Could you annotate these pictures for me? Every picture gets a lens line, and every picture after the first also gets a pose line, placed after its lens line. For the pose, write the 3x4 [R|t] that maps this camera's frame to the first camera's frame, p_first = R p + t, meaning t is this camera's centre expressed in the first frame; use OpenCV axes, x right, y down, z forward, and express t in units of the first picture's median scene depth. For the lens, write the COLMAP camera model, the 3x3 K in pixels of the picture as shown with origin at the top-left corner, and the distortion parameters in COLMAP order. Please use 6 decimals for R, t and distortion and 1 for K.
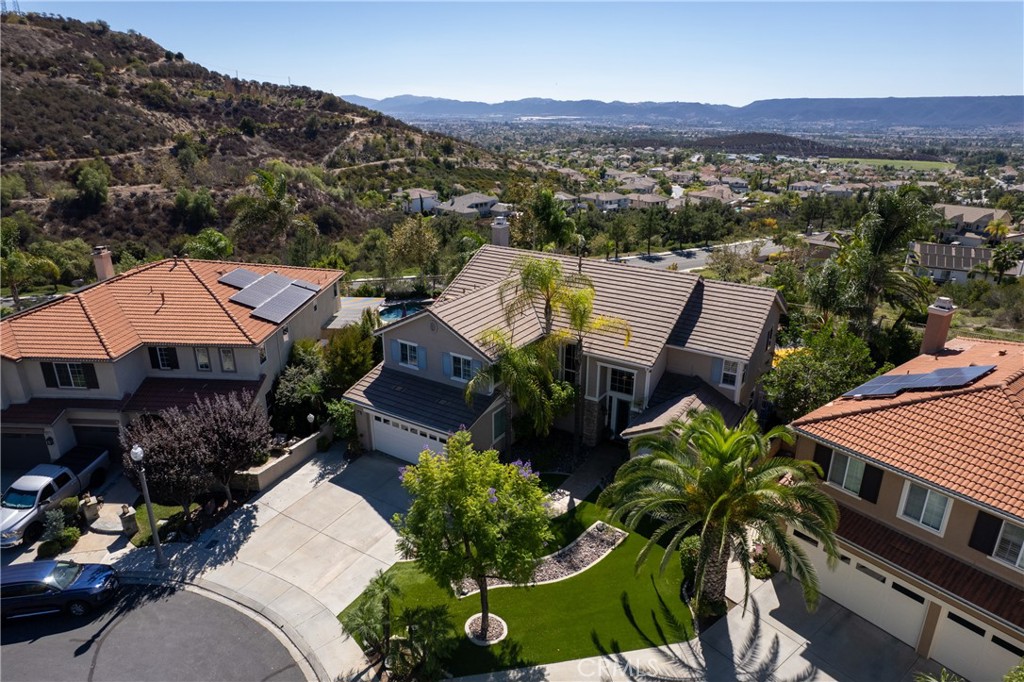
lens RADIAL K [[656.8, 0, 509.5], [0, 656.8, 343.9], [0, 0, 1]] dist [-0.079354, 0.071482]
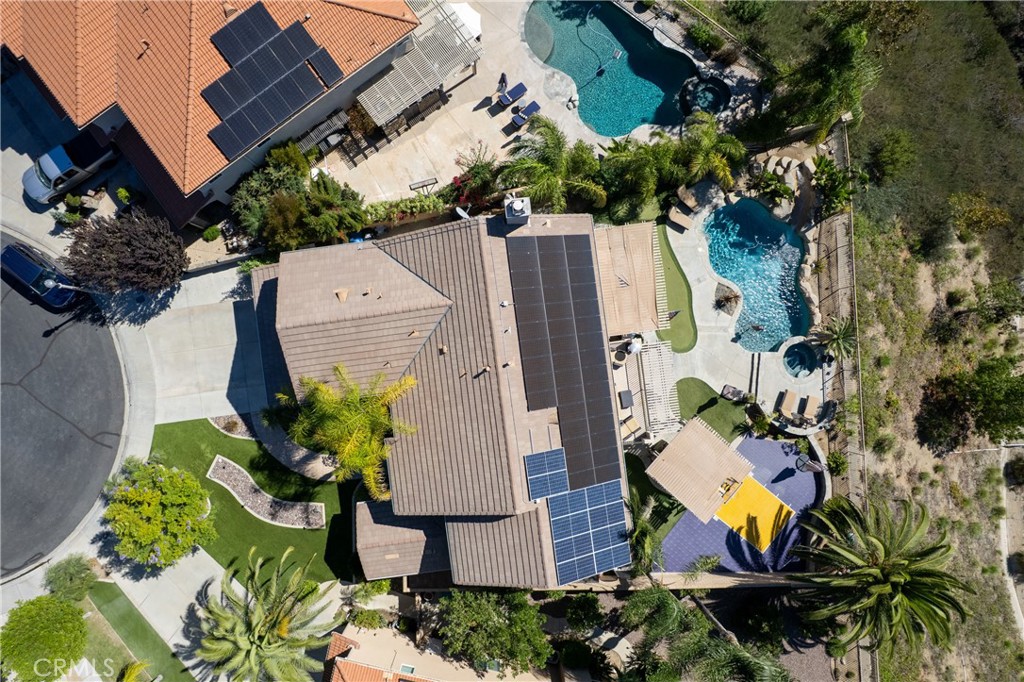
lens RADIAL K [[656.8, 0, 509.5], [0, 656.8, 343.9], [0, 0, 1]] dist [-0.079354, 0.071482]
pose [[0.646943, 0.762509, 0.006706, 0.110240], [-0.279253, 0.228728, 0.932578, -1.051878], [0.709565, -0.605197, 0.360907, 0.874728]]
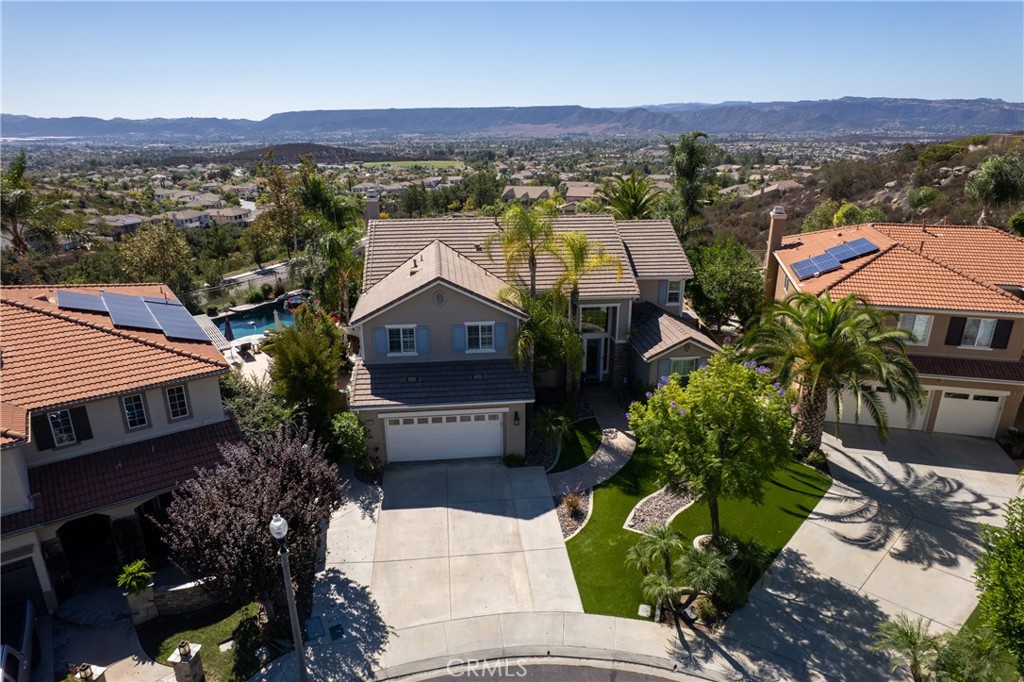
lens RADIAL K [[656.8, 0, 509.5], [0, 656.8, 343.9], [0, 0, 1]] dist [-0.079354, 0.071482]
pose [[0.777974, -0.212654, 0.591215, -0.578821], [0.224128, 0.973004, 0.055051, 0.005735], [-0.586961, 0.089680, 0.804633, 0.252429]]
